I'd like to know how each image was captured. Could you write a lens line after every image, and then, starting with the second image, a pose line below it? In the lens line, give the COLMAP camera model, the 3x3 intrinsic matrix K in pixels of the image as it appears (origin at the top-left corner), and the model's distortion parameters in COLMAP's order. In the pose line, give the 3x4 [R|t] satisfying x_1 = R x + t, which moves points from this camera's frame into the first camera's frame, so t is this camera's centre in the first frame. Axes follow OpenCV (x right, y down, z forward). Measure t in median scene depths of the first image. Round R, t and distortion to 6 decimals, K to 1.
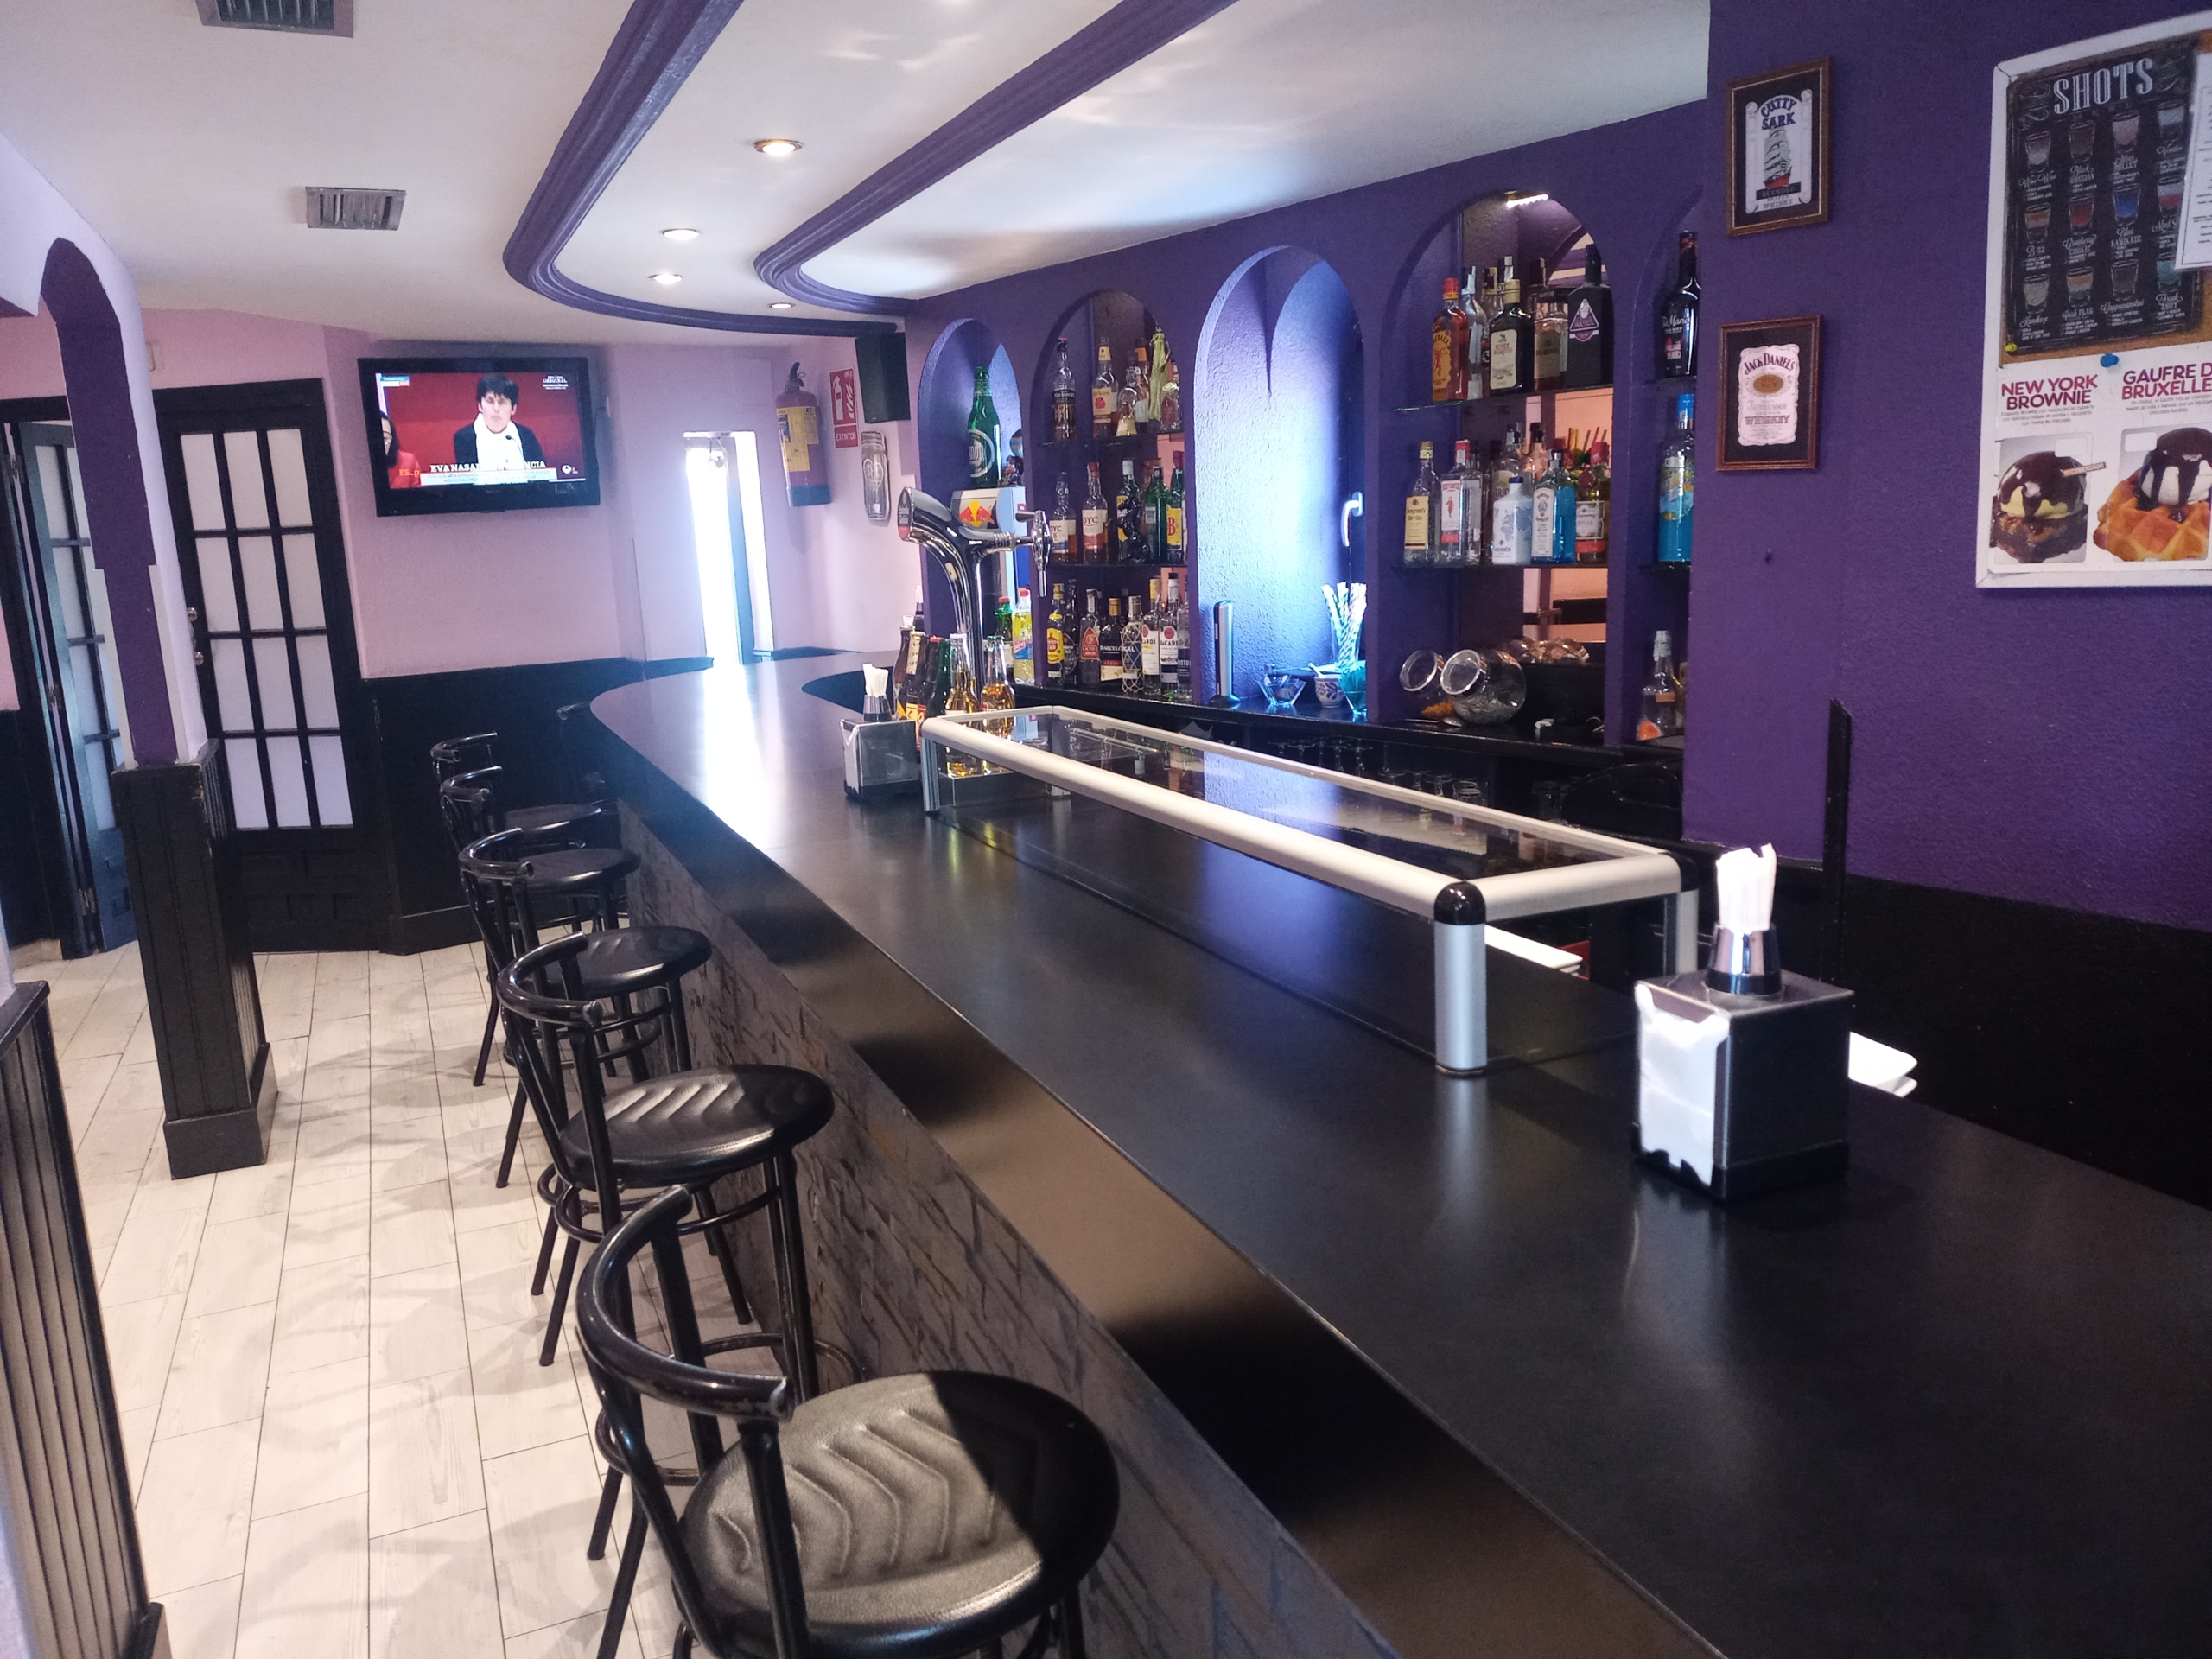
lens RADIAL K [[1623.5, 0, 1102.8], [0, 1623.5, 825.0], [0, 0, 1]] dist [0.063511, -0.063235]
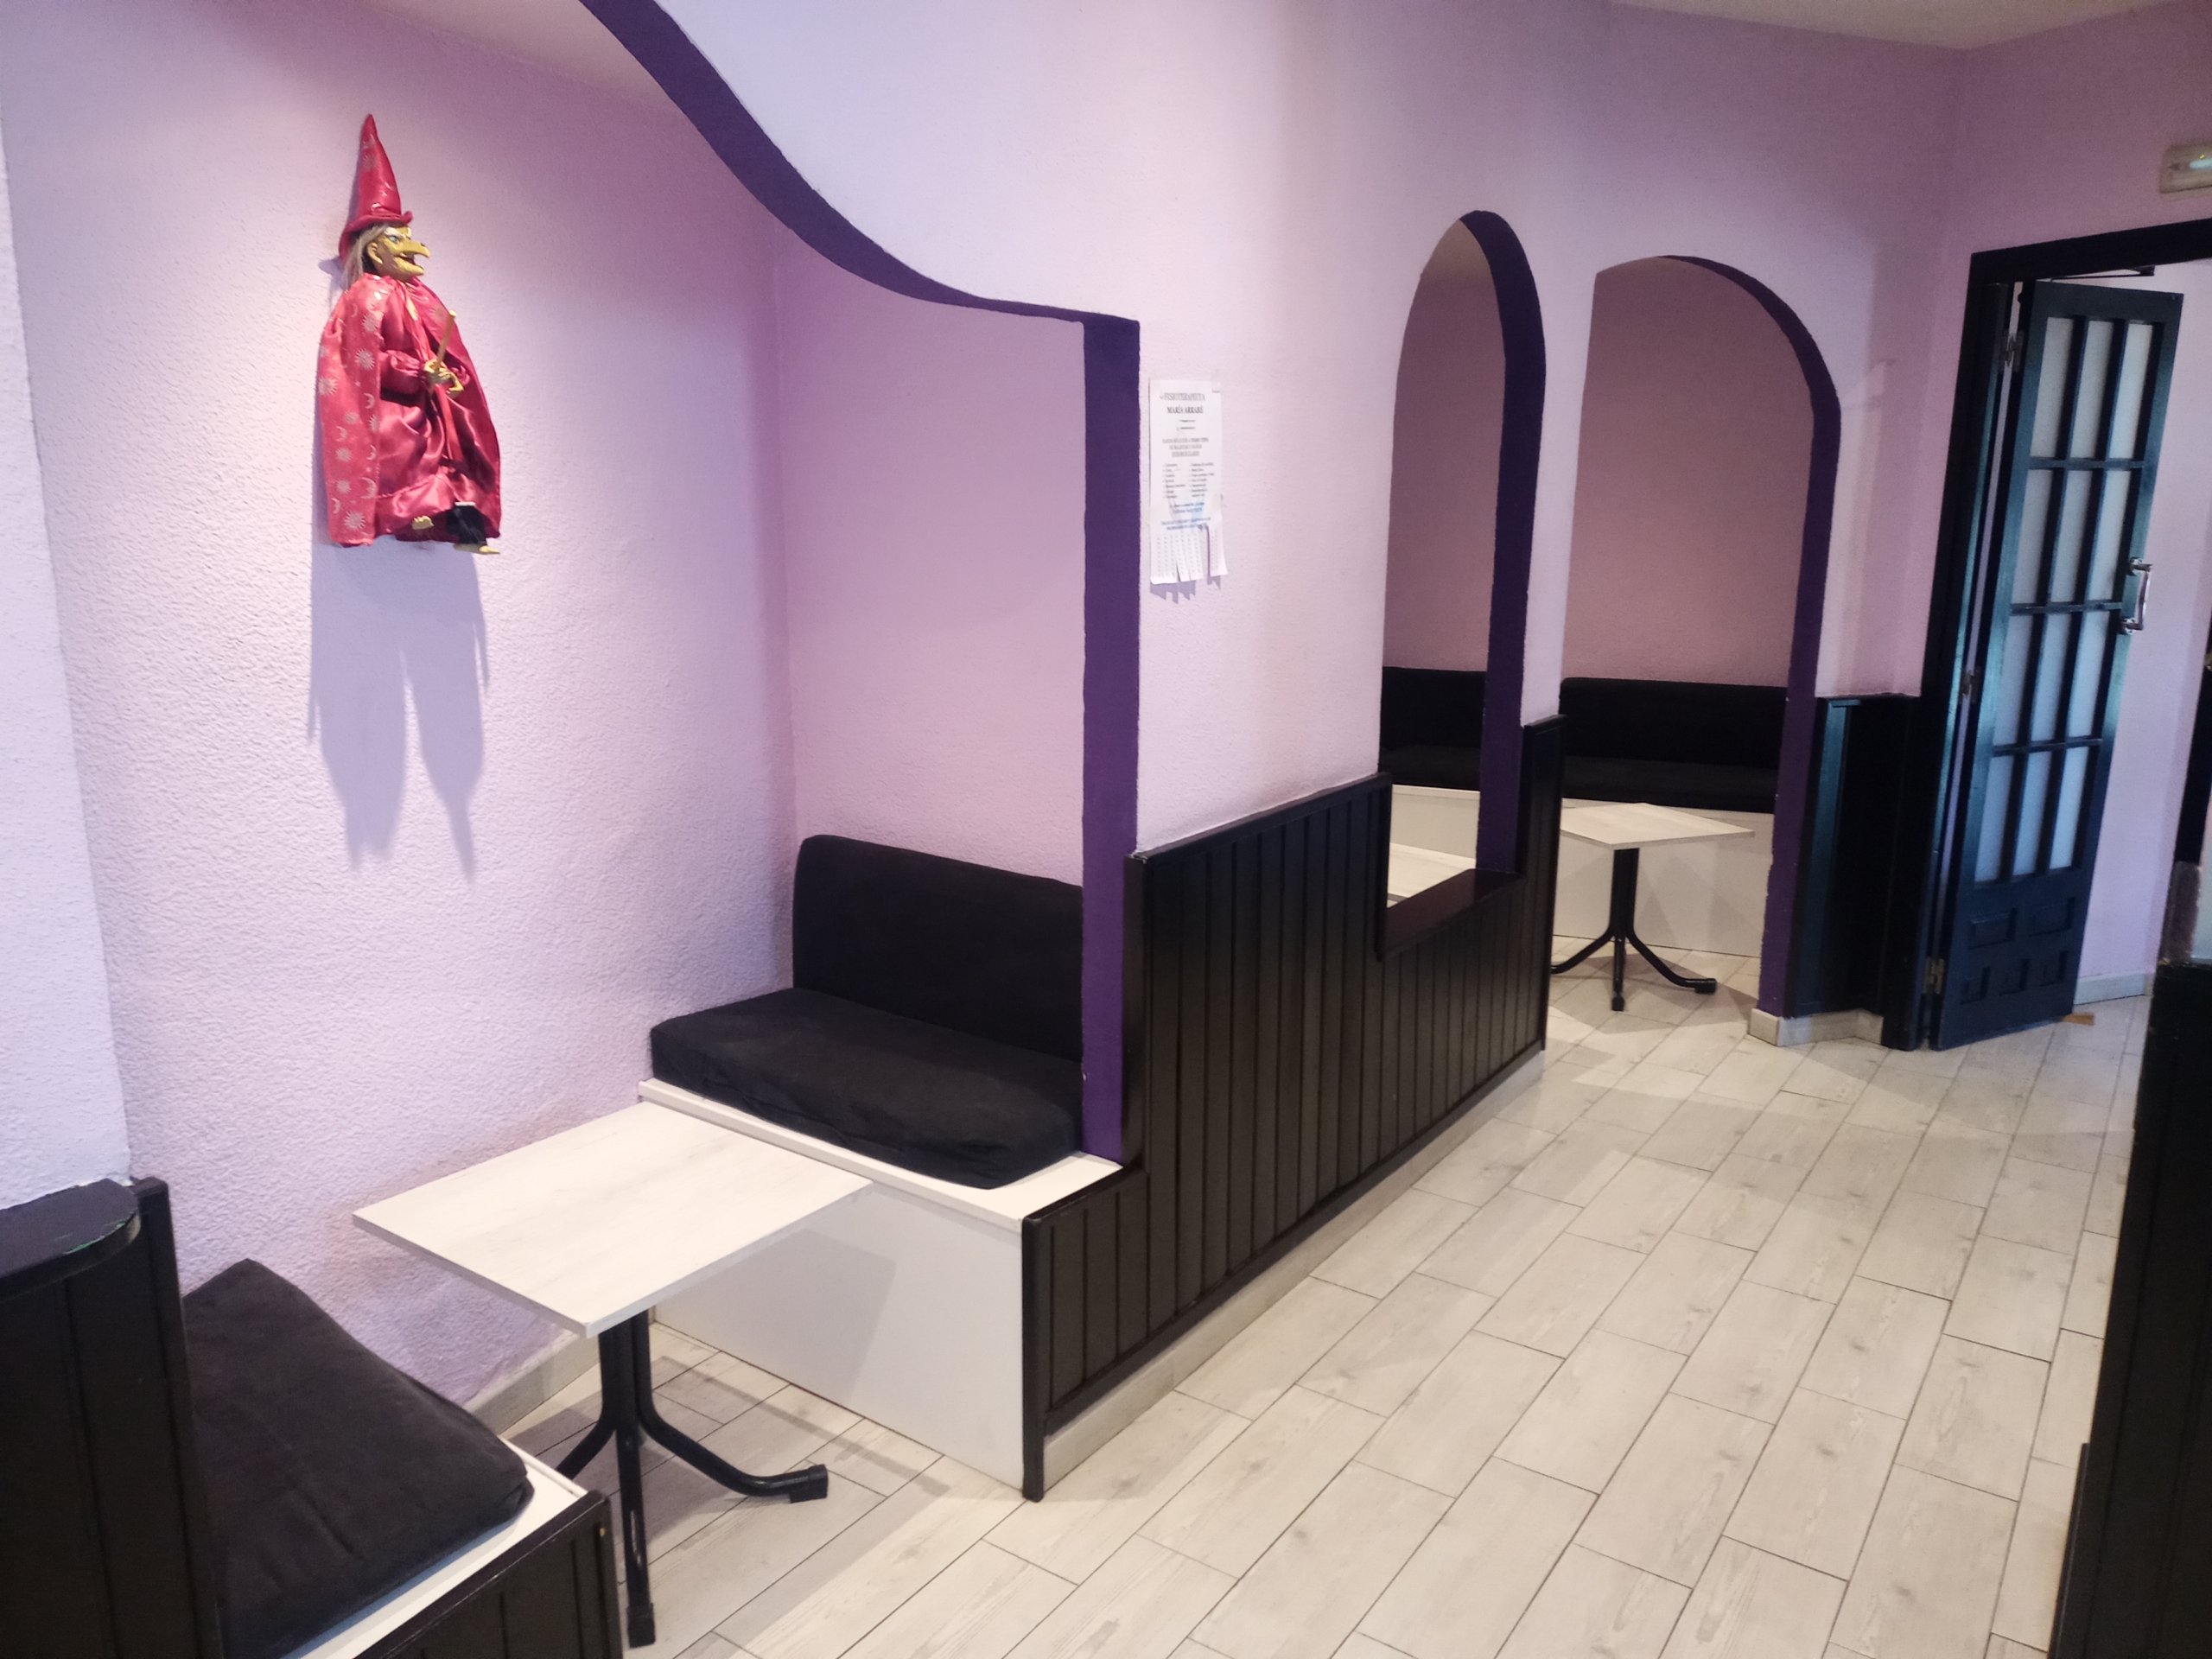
lens RADIAL K [[1623.5, 0, 1100.5], [0, 1623.5, 826.5], [0, 0, 1]] dist [0.063511, -0.063235]
pose [[0.524658, 0.222848, -0.821628, -0.705687], [-0.194996, 0.970929, 0.138826, -0.128261], [0.828680, 0.087378, 0.552861, 0.914600]]
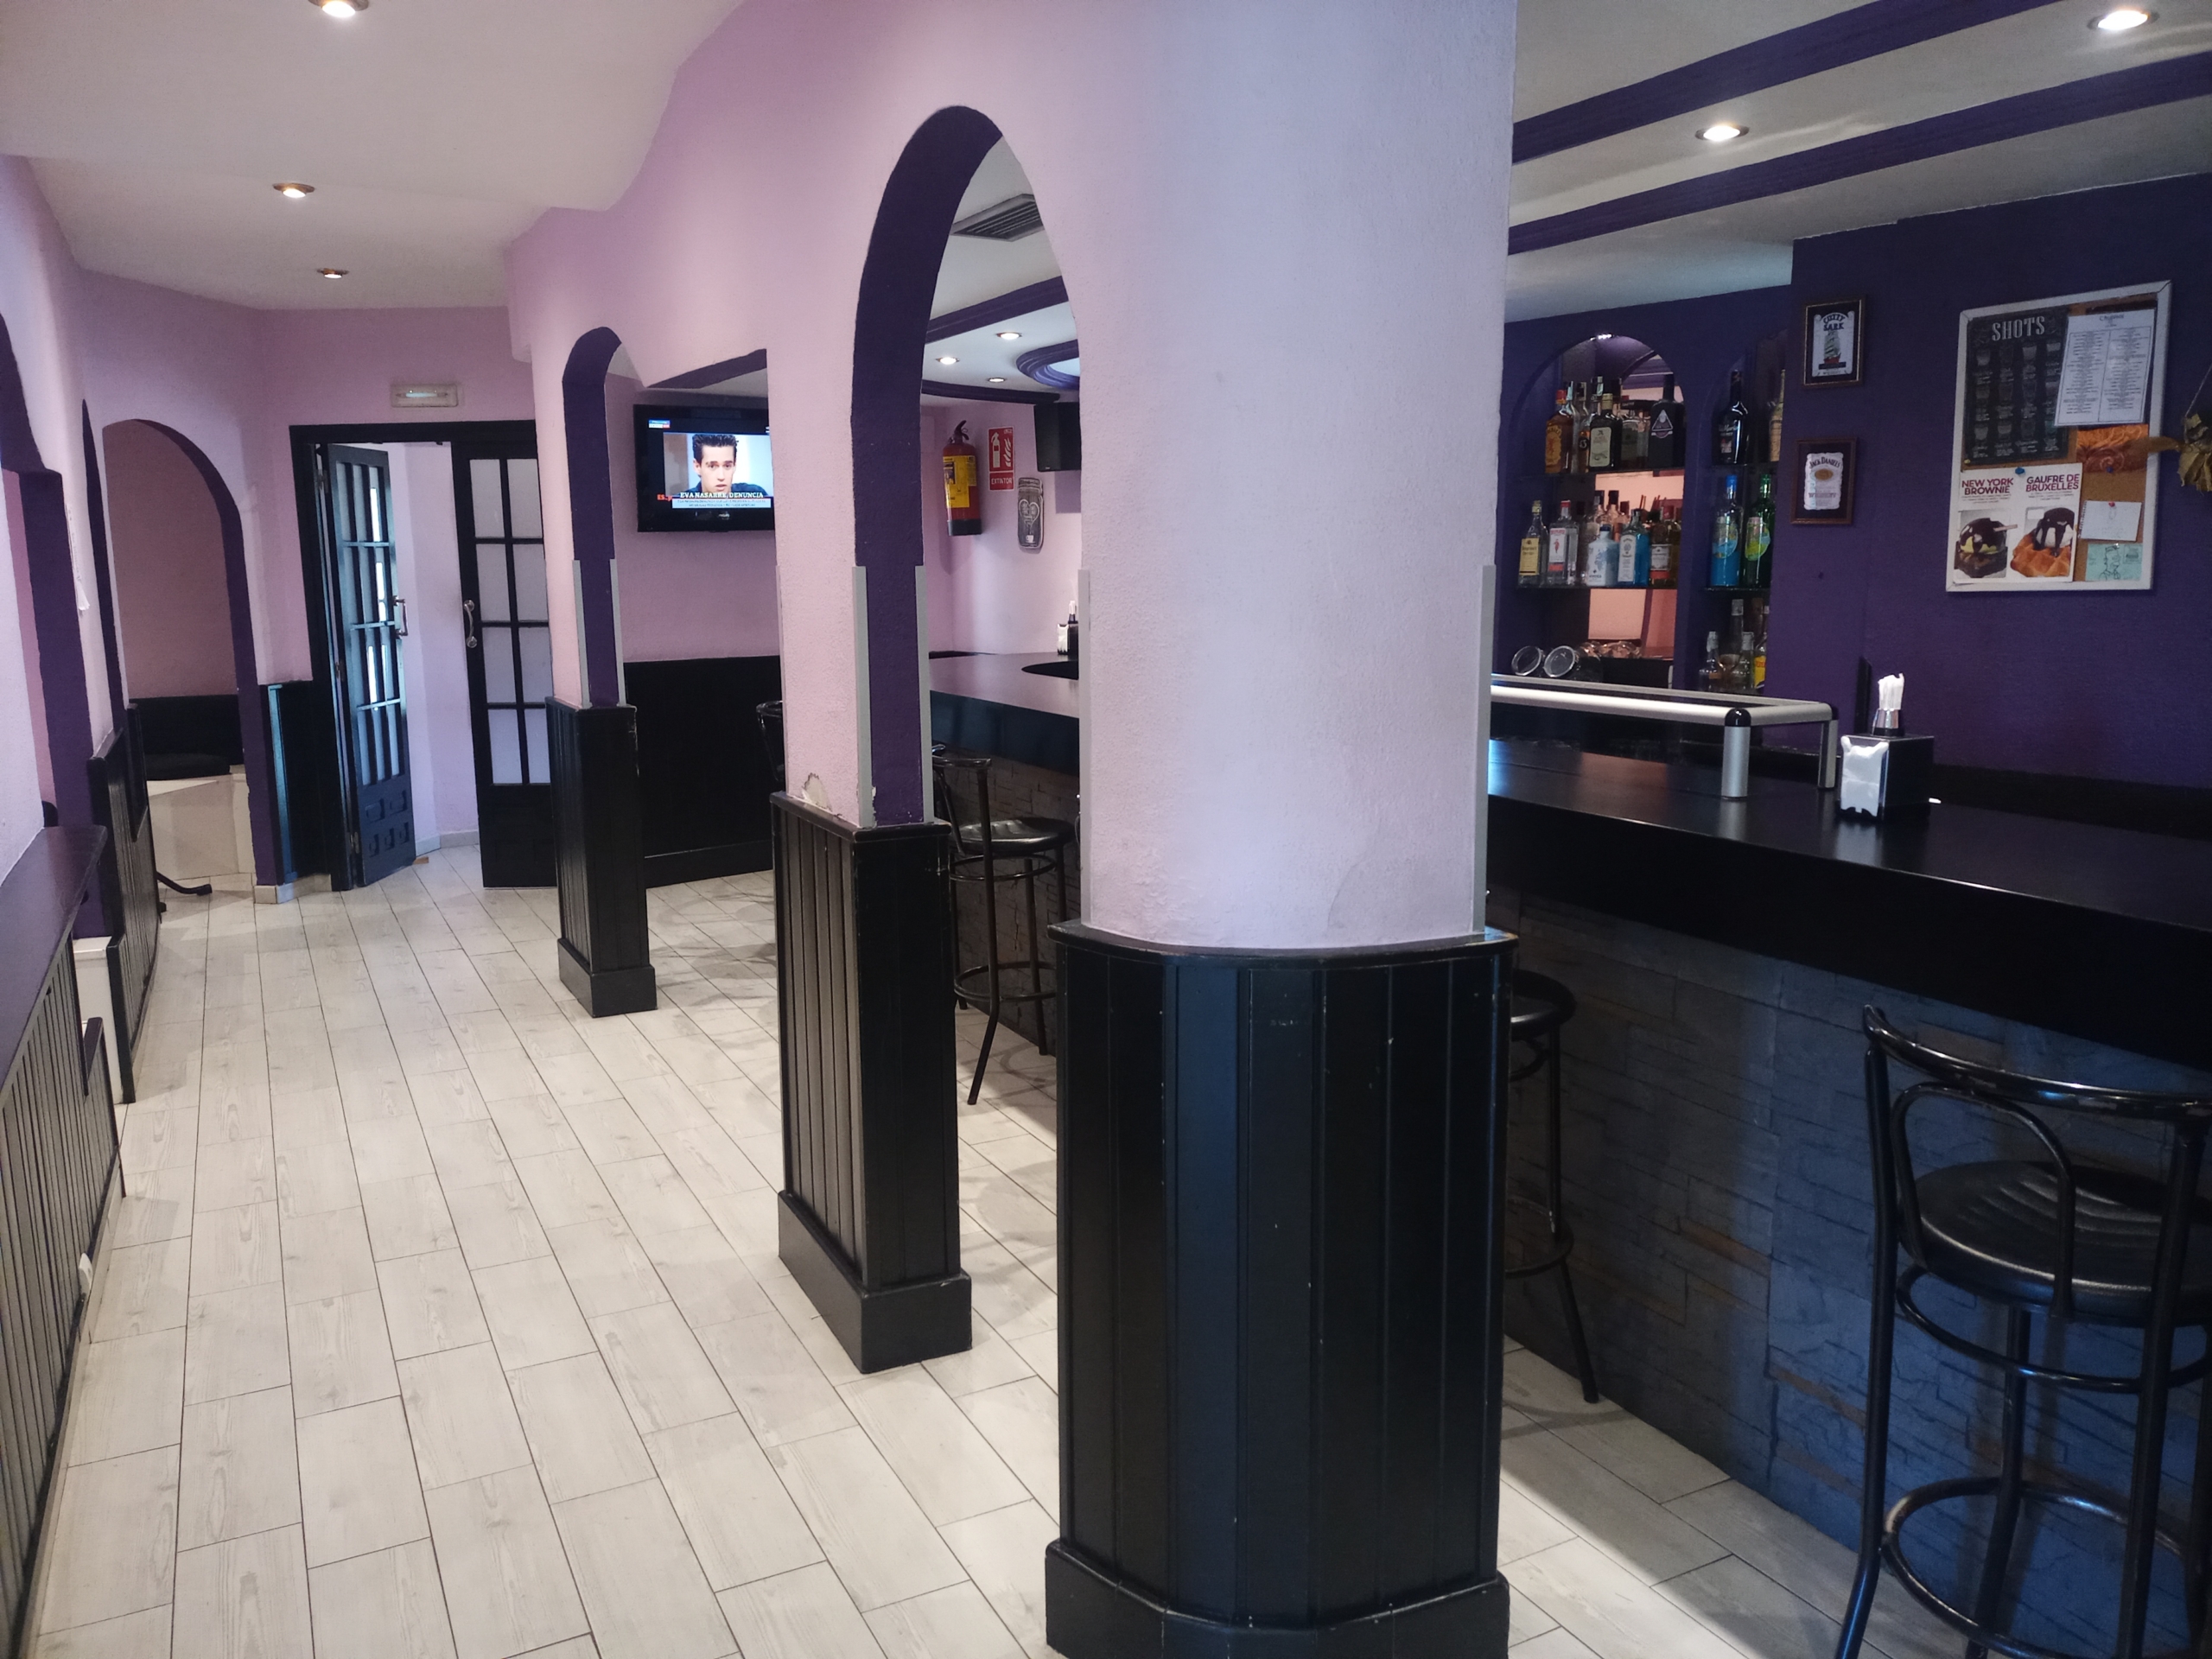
lens RADIAL K [[1623.5, 0, 1103.6], [0, 1623.5, 821.7], [0, 0, 1]] dist [0.063511, -0.063235]
pose [[0.997051, 0.022343, 0.073416, -0.474900], [-0.020074, 0.999302, -0.031497, 0.168284], [-0.074068, 0.029930, 0.996804, -0.664287]]
